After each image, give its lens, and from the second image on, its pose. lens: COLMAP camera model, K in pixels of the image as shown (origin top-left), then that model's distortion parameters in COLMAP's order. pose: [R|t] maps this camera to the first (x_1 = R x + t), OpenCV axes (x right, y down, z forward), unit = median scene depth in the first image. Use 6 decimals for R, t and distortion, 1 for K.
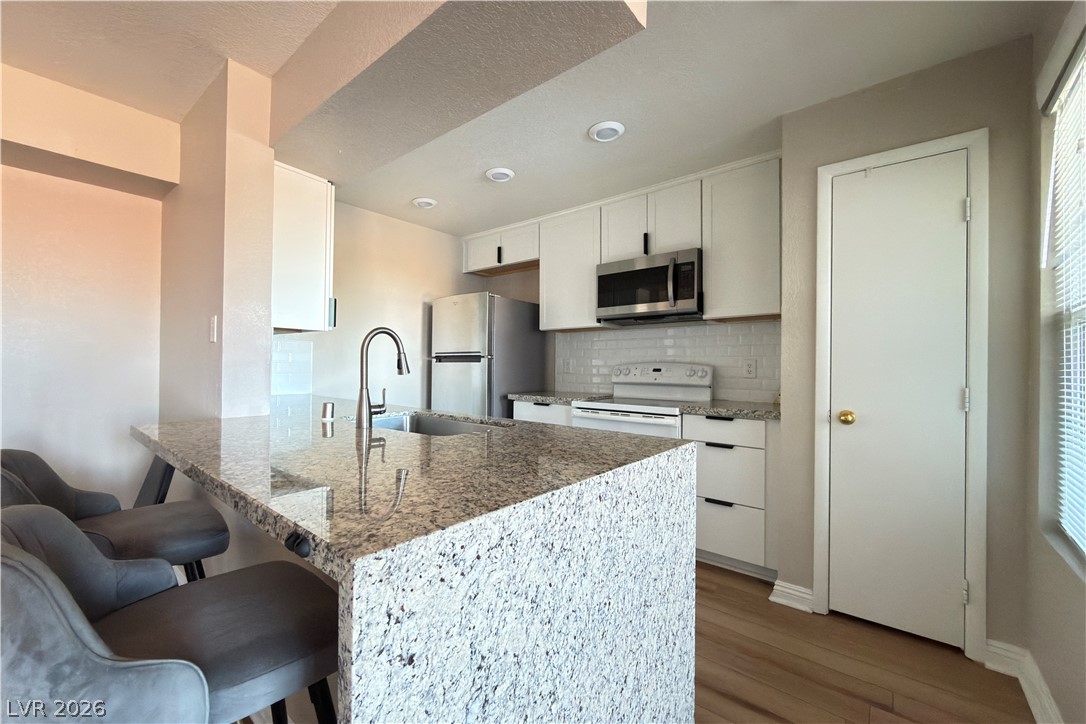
lens RADIAL K [[437.3, 0, 543.0], [0, 437.3, 362.0], [0, 0, 1]] dist [0.001249, 0.000030]
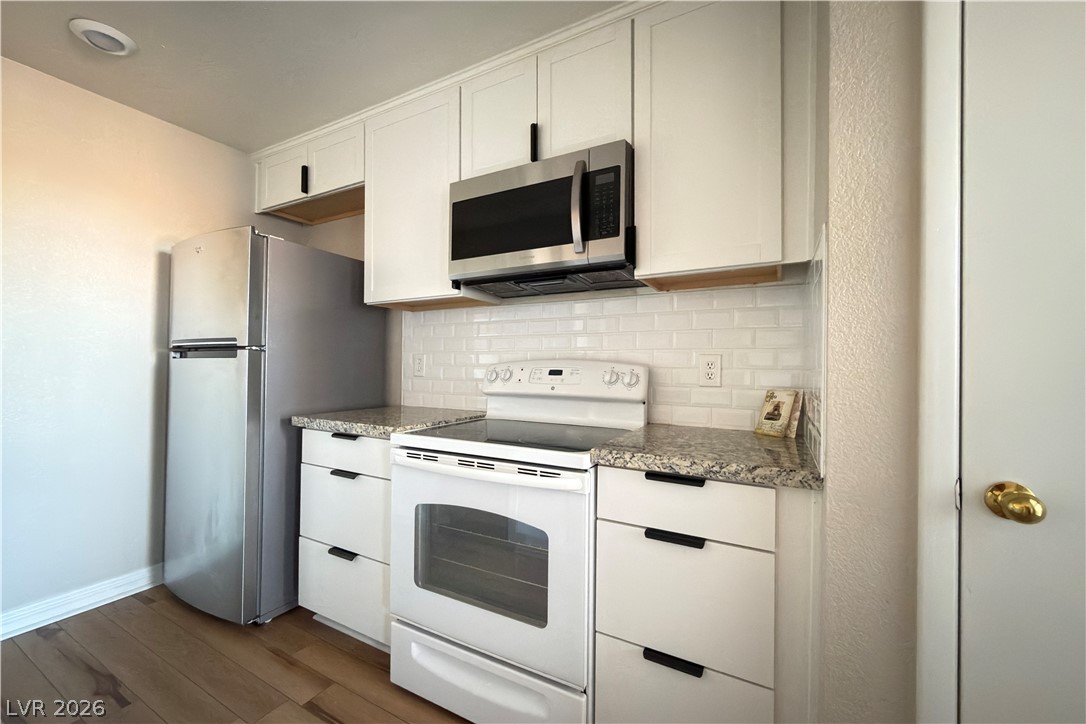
lens RADIAL K [[432.9, 0, 543.0], [0, 432.9, 362.0], [0, 0, 1]] dist [-0.000881, -0.000022]
pose [[0.983114, 0.003713, 0.182954, 0.140137], [-0.003726, 0.999993, -0.000272, 0.004836], [-0.182954, -0.000414, 0.983121, 0.440428]]
